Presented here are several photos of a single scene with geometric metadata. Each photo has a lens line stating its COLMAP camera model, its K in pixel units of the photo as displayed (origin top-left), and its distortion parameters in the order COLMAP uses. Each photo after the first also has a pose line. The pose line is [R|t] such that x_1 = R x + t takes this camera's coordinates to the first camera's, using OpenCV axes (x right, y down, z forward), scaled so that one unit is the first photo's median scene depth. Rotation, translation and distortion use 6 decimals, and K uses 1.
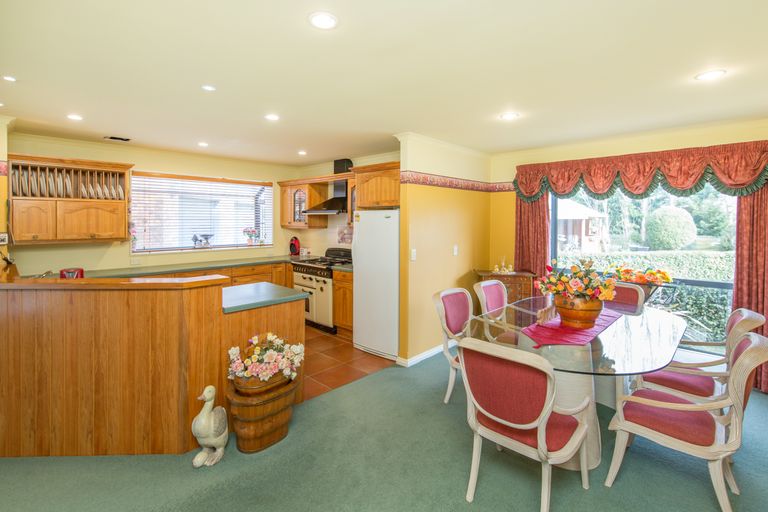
lens RADIAL K [[367.5, 0, 382.4], [0, 367.5, 219.1], [0, 0, 1]] dist [-0.001599, -0.000386]
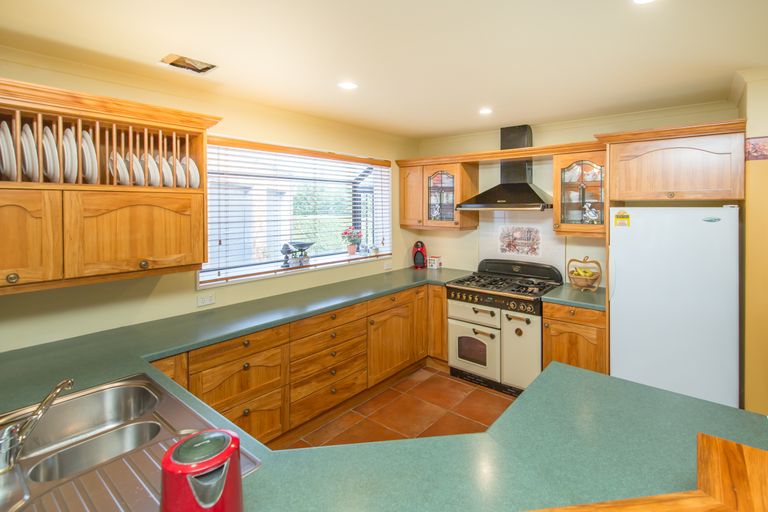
lens RADIAL K [[348.9, 0, 384.6], [0, 348.9, 203.0], [0, 0, 1]] dist [0.002983, 0.000406]
pose [[0.991809, -0.003320, 0.127690, -0.445375], [0.003240, 0.999994, 0.000834, -0.027239], [-0.127692, -0.000414, 0.991814, 0.424916]]
